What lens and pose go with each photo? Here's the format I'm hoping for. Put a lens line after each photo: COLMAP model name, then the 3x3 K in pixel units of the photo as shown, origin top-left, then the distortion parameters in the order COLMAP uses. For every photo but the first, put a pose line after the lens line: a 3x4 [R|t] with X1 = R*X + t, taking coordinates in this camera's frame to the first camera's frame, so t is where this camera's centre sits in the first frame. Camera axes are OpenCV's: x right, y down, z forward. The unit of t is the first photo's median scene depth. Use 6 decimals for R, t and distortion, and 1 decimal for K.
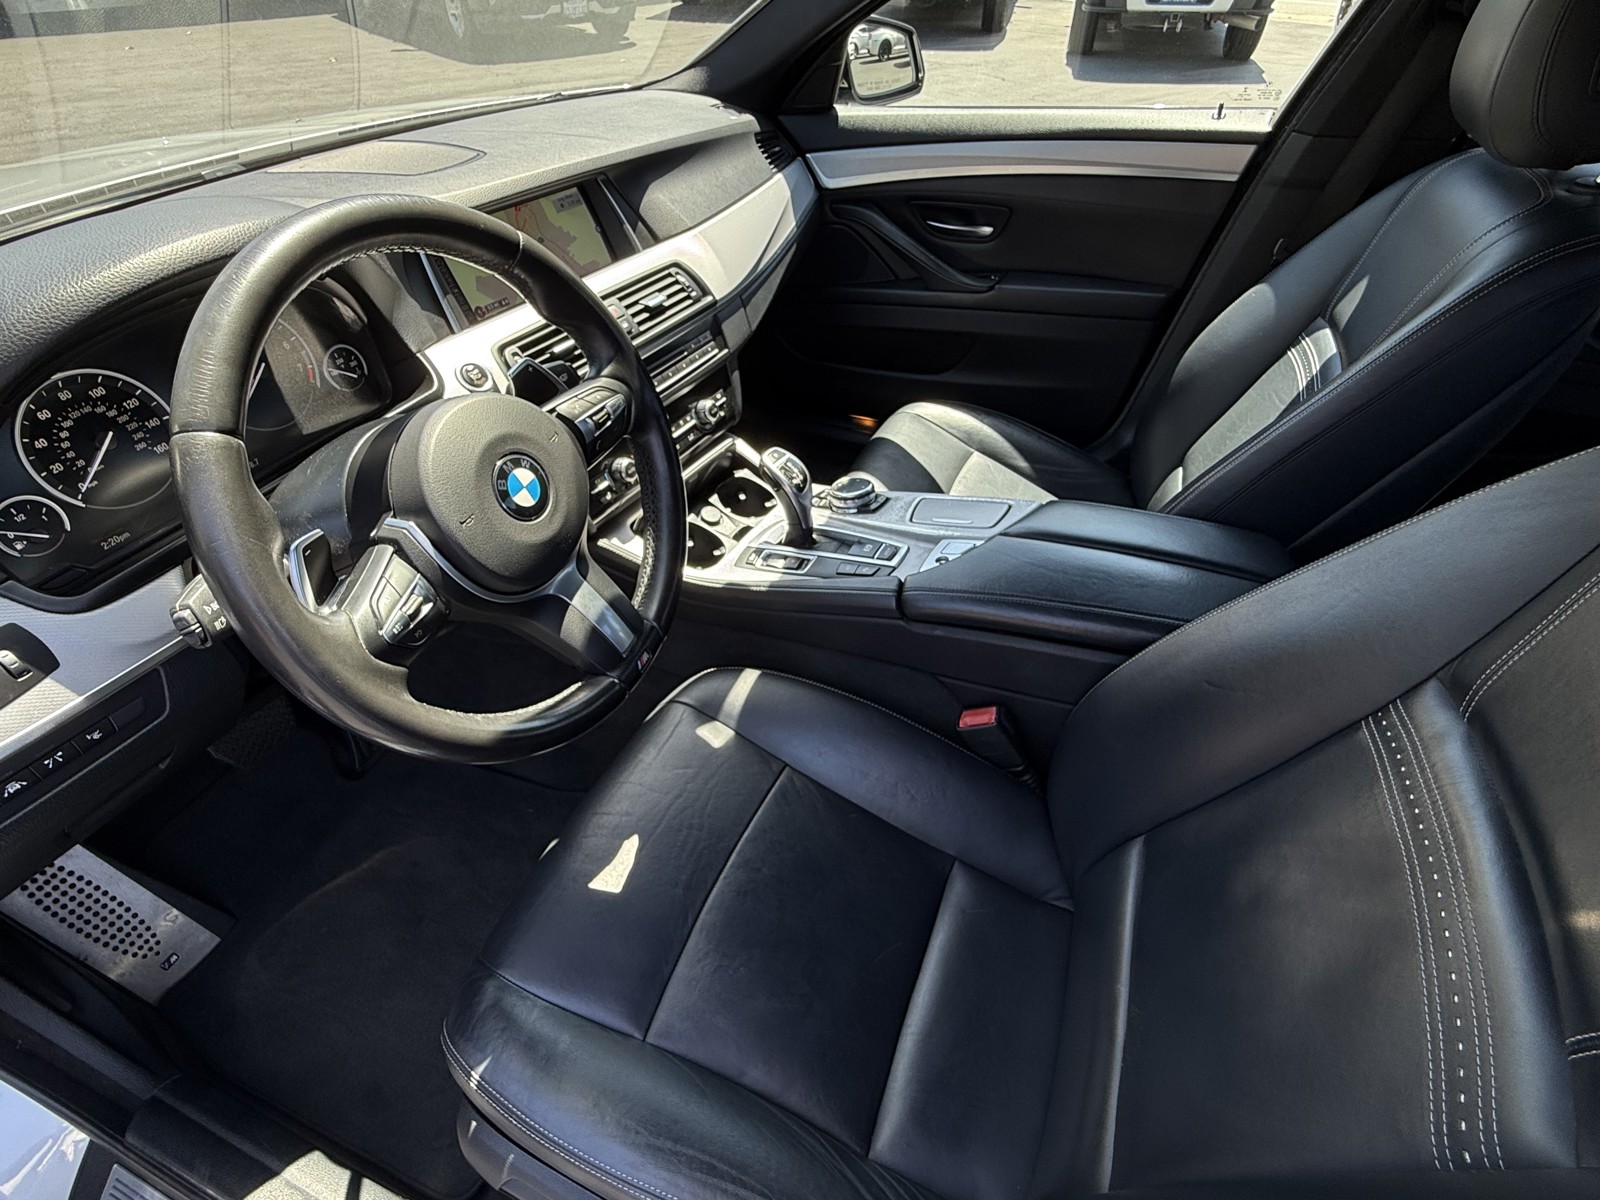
lens RADIAL K [[795.6, 0, 786.8], [0, 795.6, 596.1], [0, 0, 1]] dist [0.005956, -0.003093]
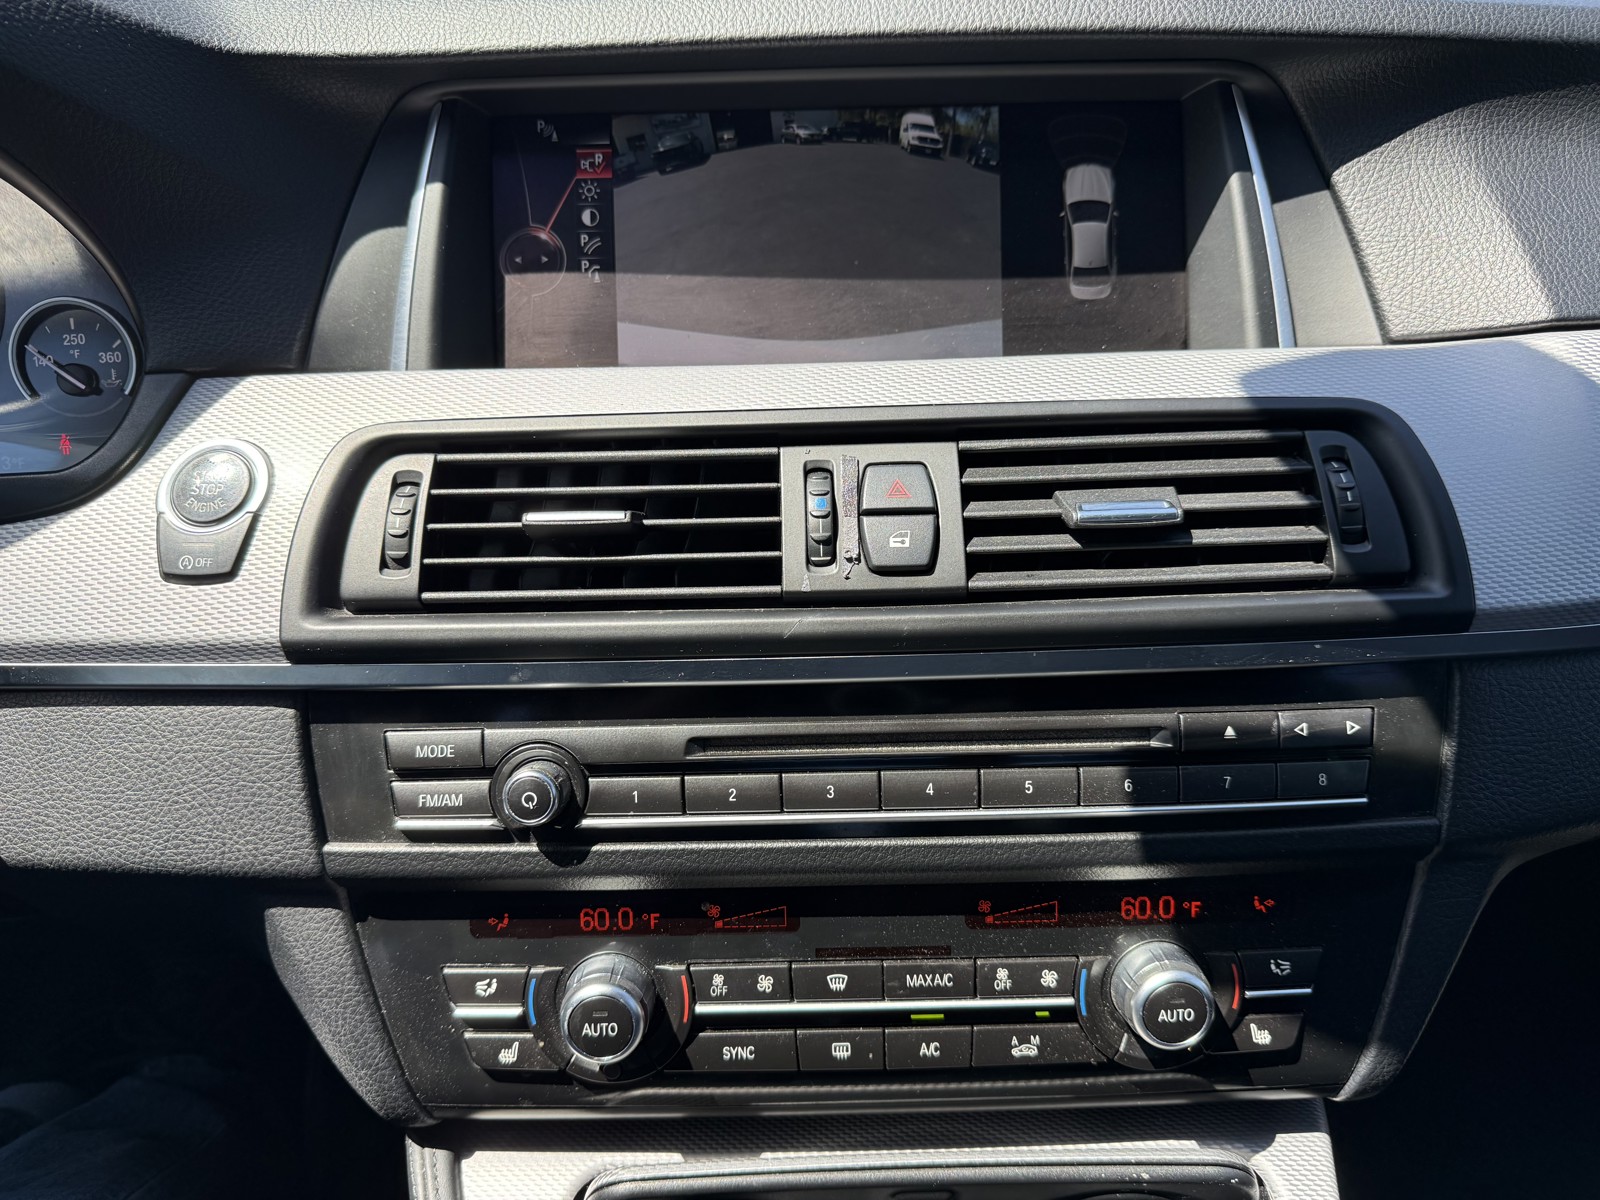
lens RADIAL K [[1136.3, 0, 807.4], [0, 1136.3, 609.3], [0, 0, 1]] dist [0.006656, -0.012659]
pose [[0.467414, 0.388552, -0.794073, 0.074902], [-0.534631, 0.839600, 0.096131, -0.312582], [0.704056, 0.379603, 0.600173, 0.701945]]
